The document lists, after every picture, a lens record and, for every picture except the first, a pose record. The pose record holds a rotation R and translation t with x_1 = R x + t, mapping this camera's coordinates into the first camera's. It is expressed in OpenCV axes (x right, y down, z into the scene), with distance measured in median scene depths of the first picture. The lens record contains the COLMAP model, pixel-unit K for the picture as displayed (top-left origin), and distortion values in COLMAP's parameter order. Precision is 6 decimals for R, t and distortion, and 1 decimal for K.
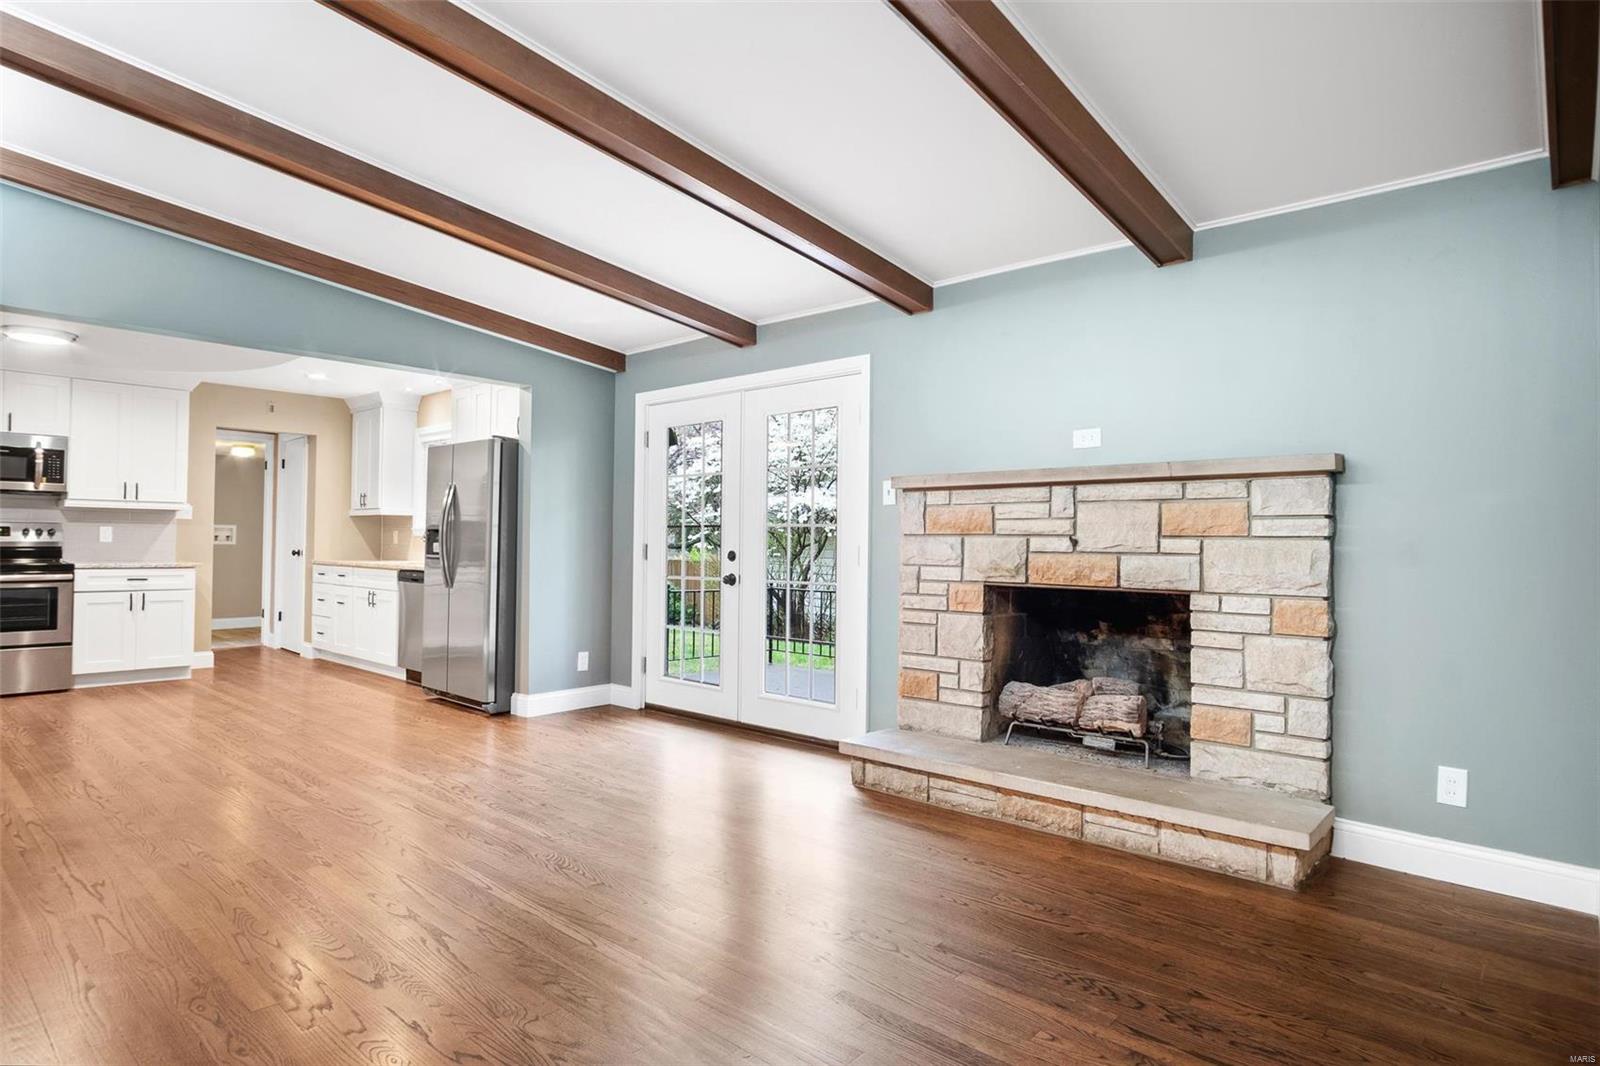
lens RADIAL K [[877.6, 0, 796.6], [0, 877.6, 528.3], [0, 0, 1]] dist [-0.032430, 0.007919]
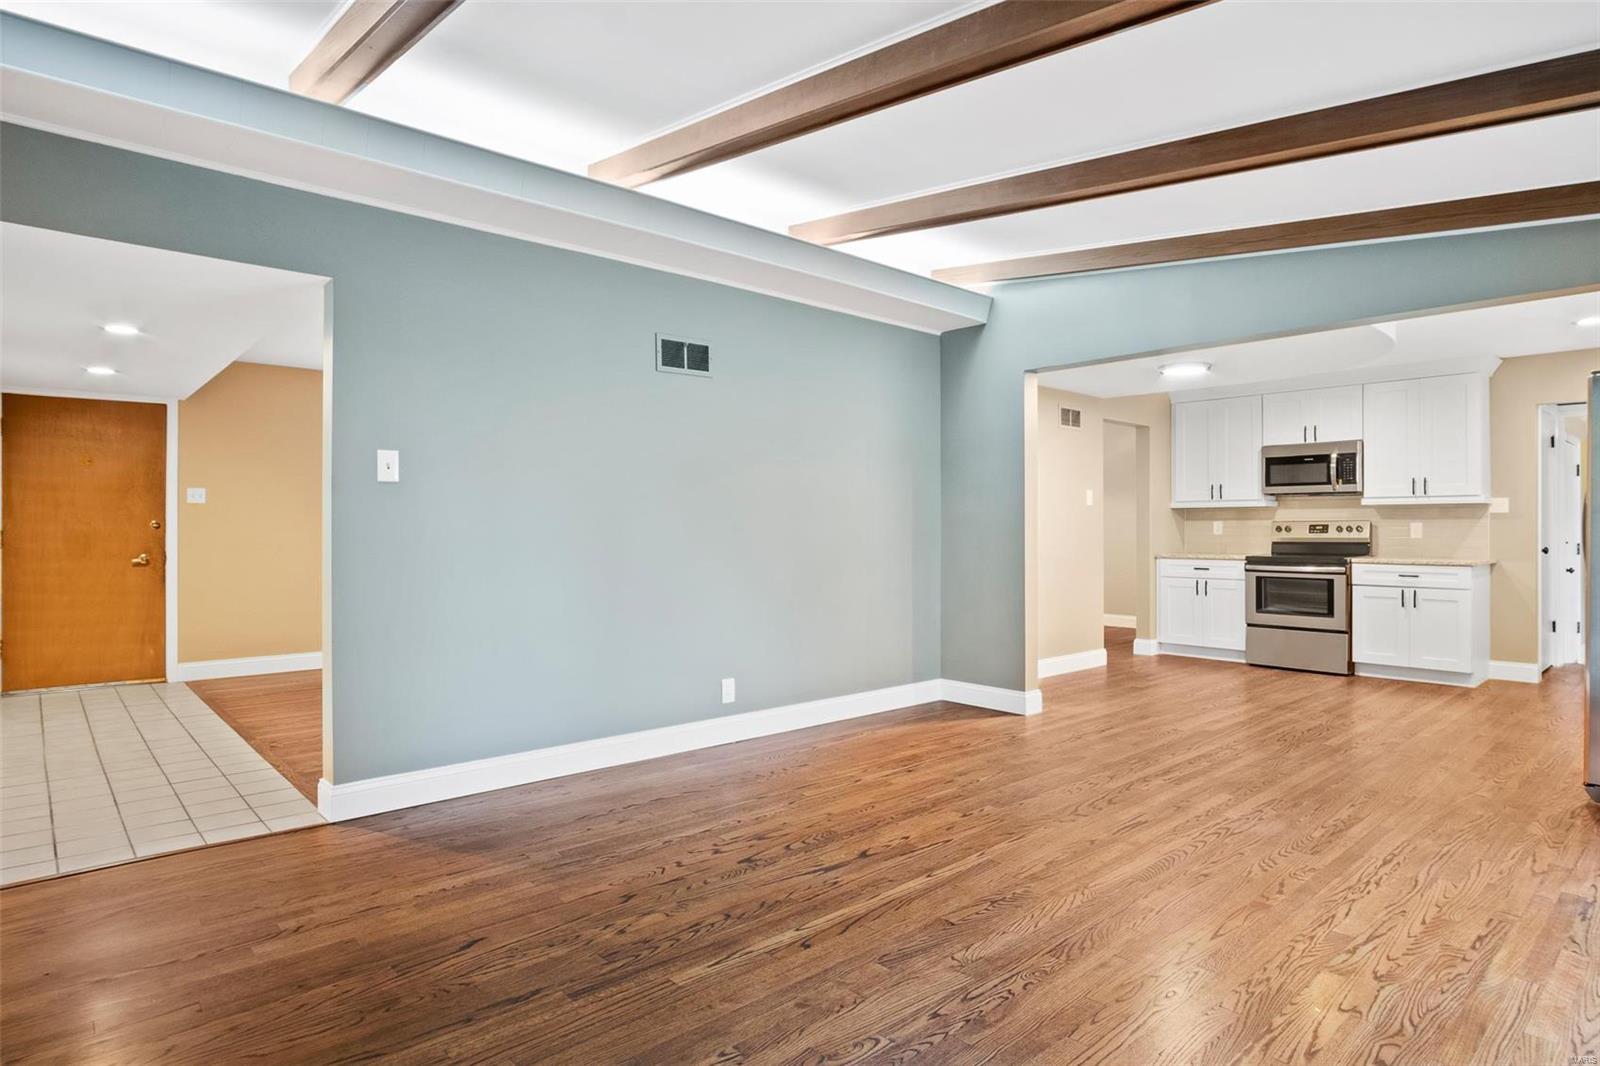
lens RADIAL K [[877.6, 0, 796.6], [0, 877.6, 528.3], [0, 0, 1]] dist [-0.032430, 0.007919]
pose [[-0.105345, -0.011956, -0.994364, 0.472262], [0.014575, 0.999802, -0.013566, 0.013028], [0.994329, -0.015922, -0.105150, 0.662158]]
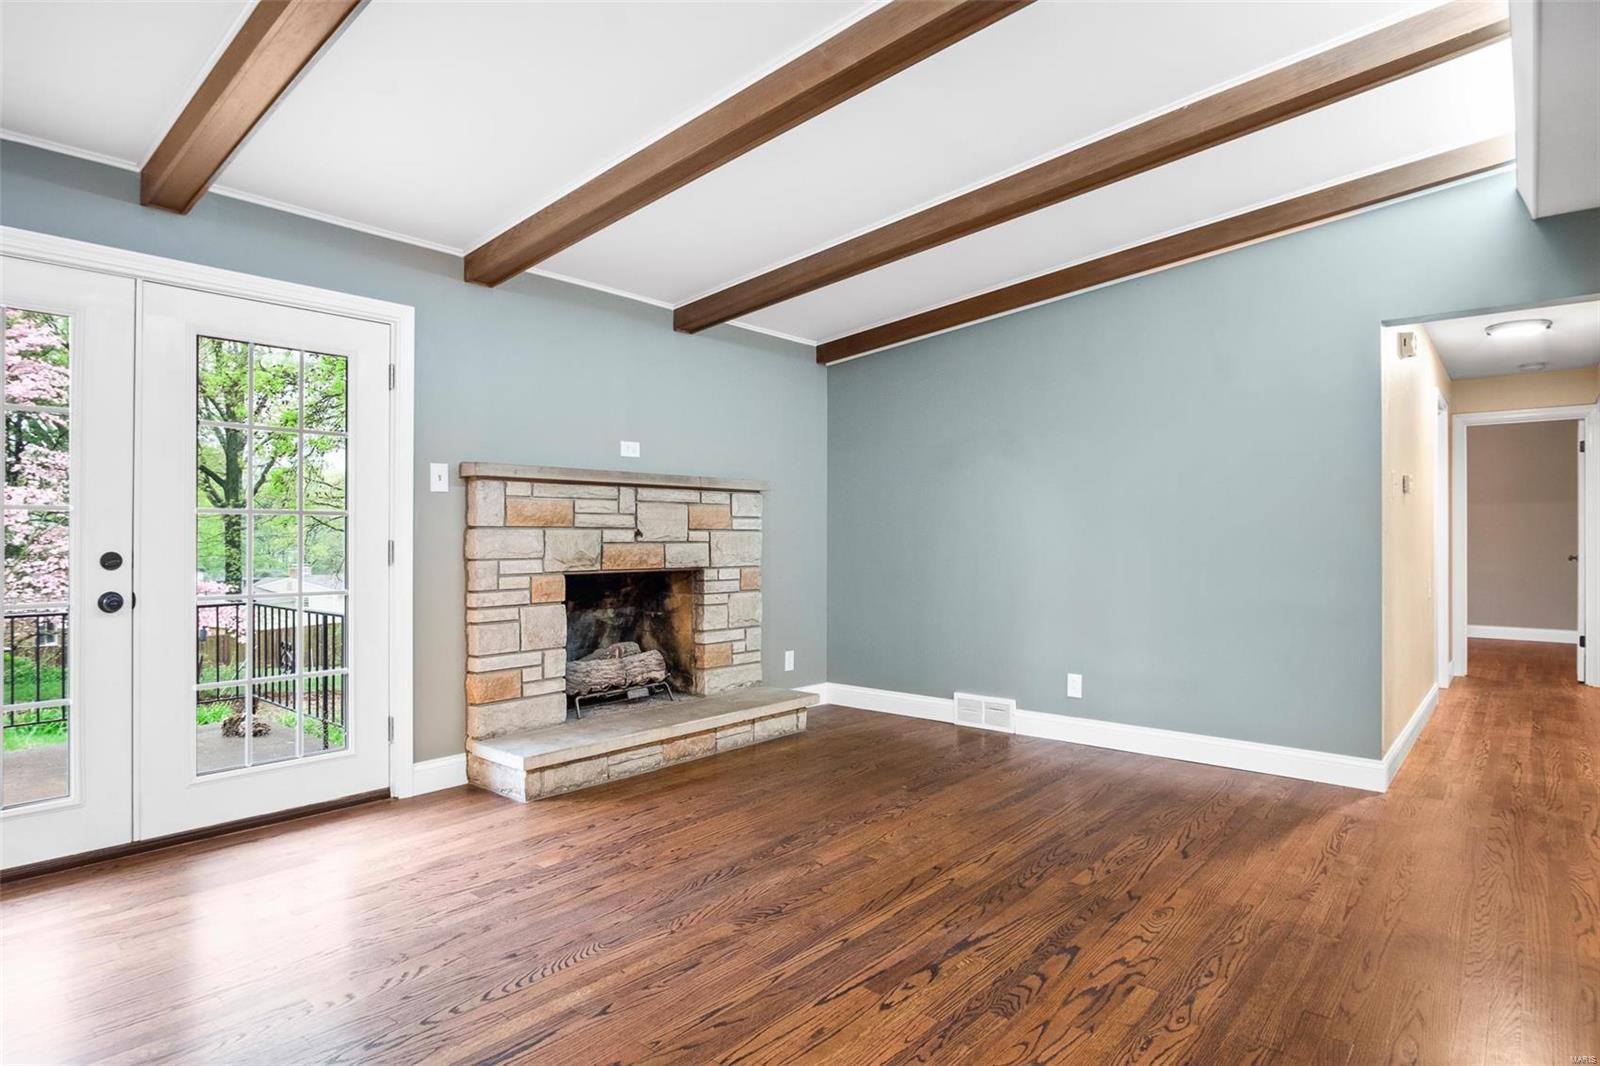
lens RADIAL K [[877.6, 0, 796.6], [0, 877.6, 528.3], [0, 0, 1]] dist [-0.032430, 0.007919]
pose [[-0.022808, -0.004491, 0.999730, -0.845101], [-0.019584, 0.999800, 0.004045, -0.001239], [-0.999548, -0.019486, -0.022892, 0.742933]]
